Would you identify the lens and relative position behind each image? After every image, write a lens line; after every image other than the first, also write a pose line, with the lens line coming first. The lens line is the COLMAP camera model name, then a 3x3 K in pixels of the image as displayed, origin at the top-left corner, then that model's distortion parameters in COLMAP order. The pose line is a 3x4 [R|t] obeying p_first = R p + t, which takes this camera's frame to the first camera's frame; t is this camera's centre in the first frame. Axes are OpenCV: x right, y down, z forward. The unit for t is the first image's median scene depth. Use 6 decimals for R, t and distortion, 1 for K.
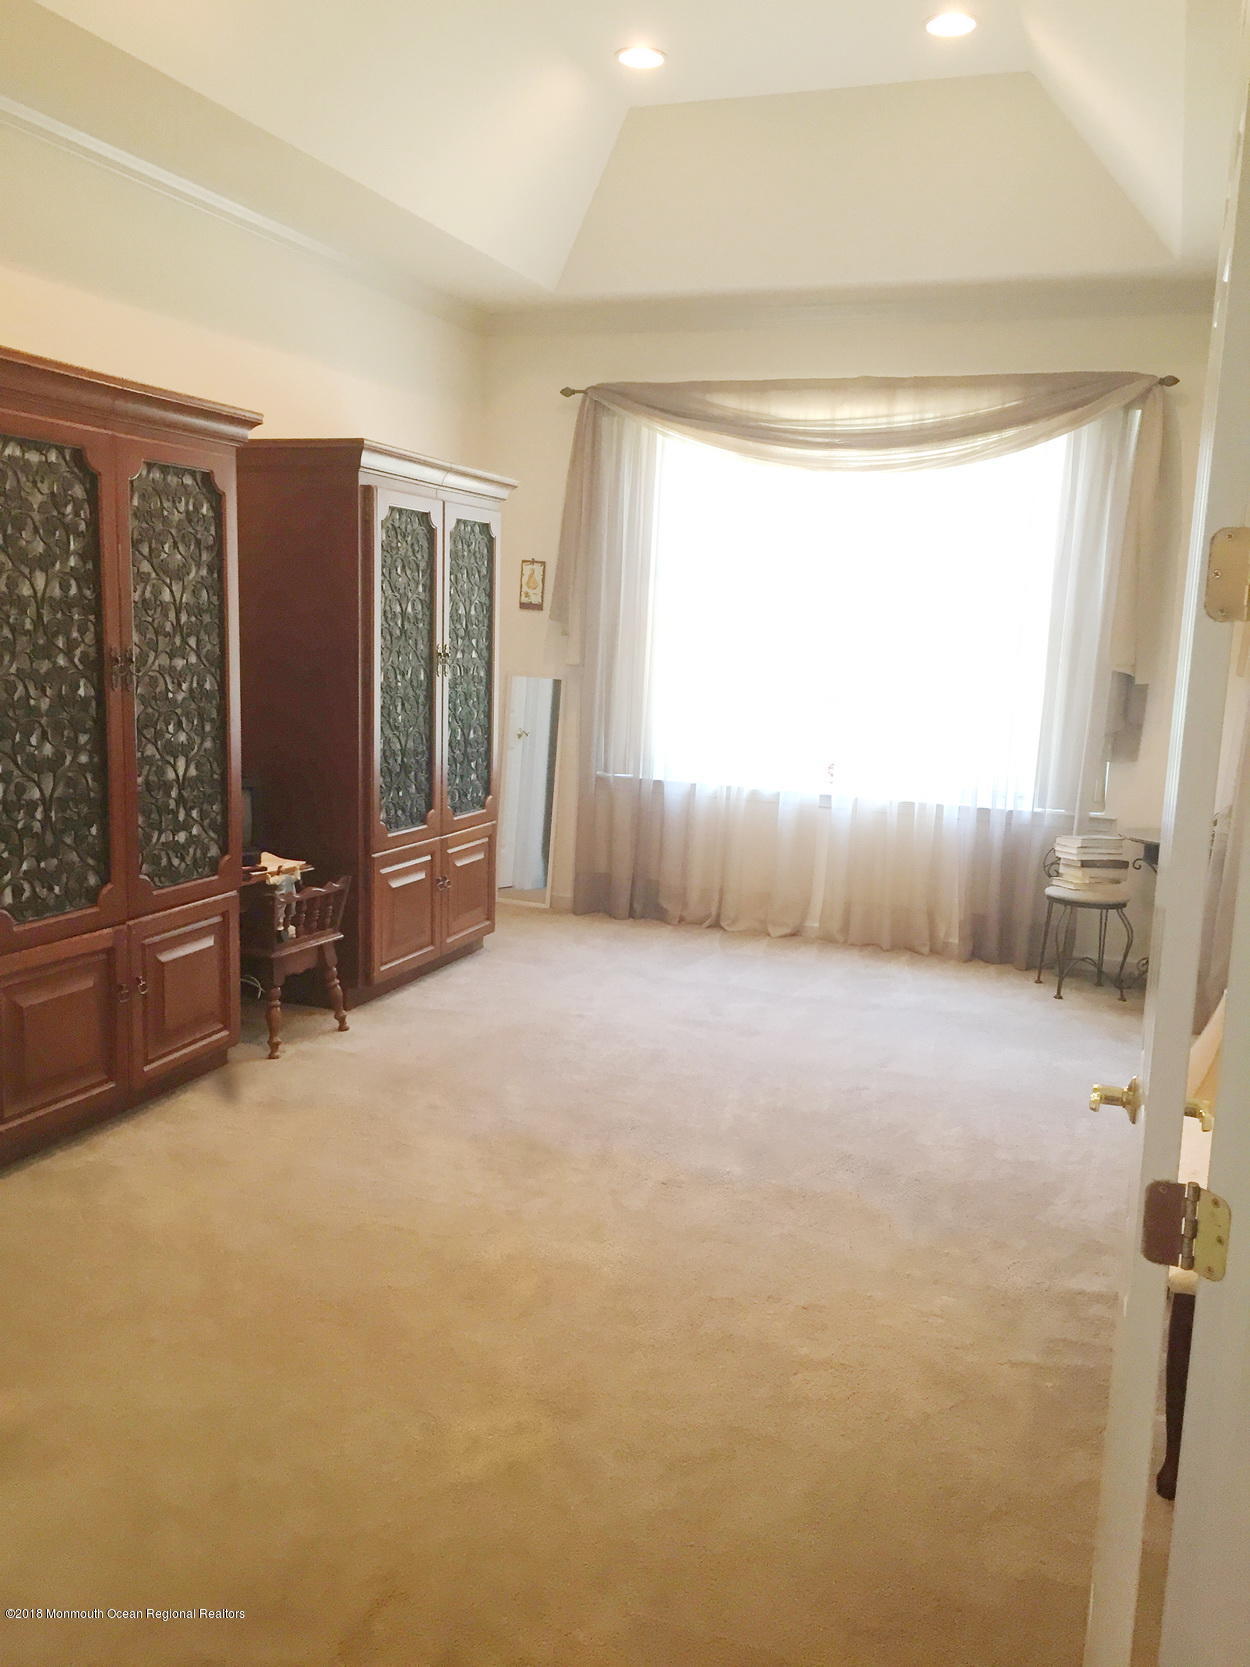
lens RADIAL K [[1408.3, 0, 621.3], [0, 1408.3, 836.8], [0, 0, 1]] dist [0.031393, -0.023314]
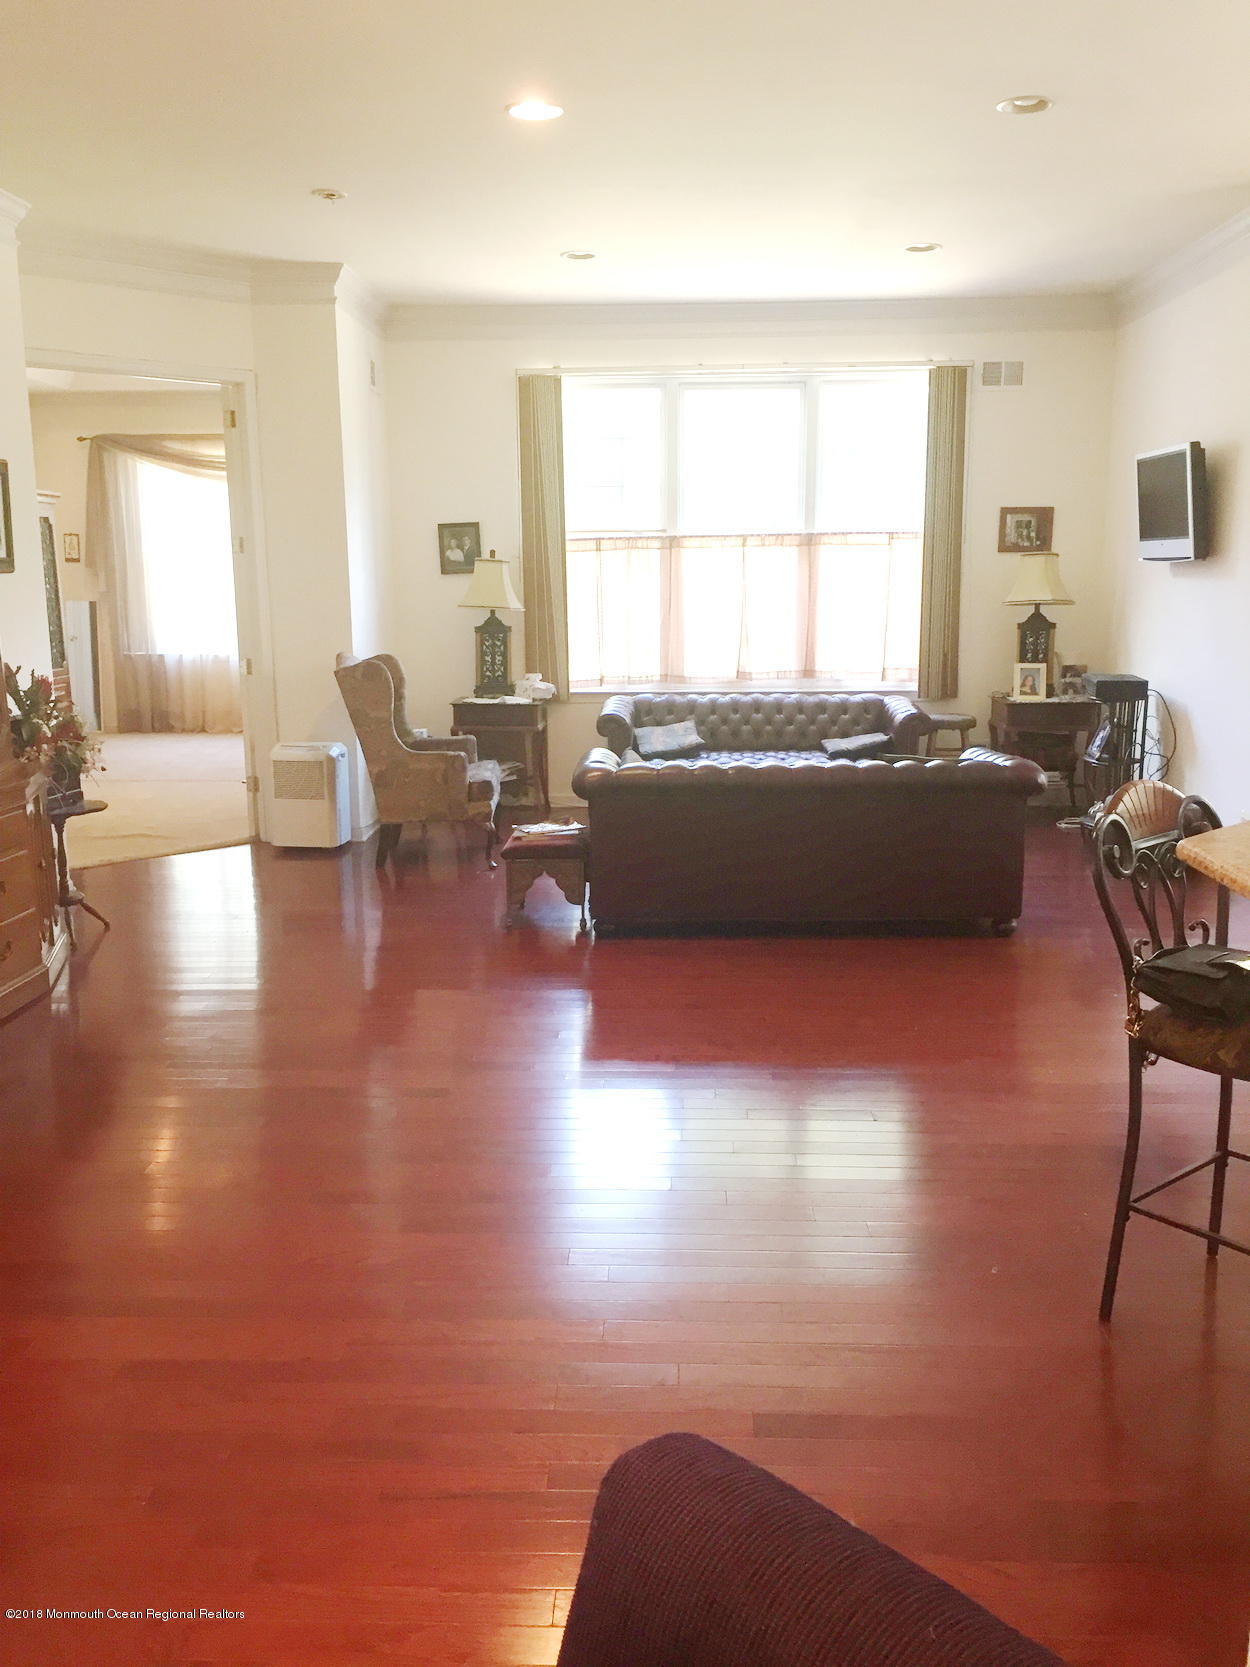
lens RADIAL K [[1408.3, 0, 631.9], [0, 1408.3, 837.7], [0, 0, 1]] dist [0.031393, -0.023314]
pose [[0.945022, -0.106812, 0.309071, 0.012162], [0.094436, 0.994023, 0.054774, 0.153030], [-0.313074, -0.022575, 0.949460, -0.923285]]
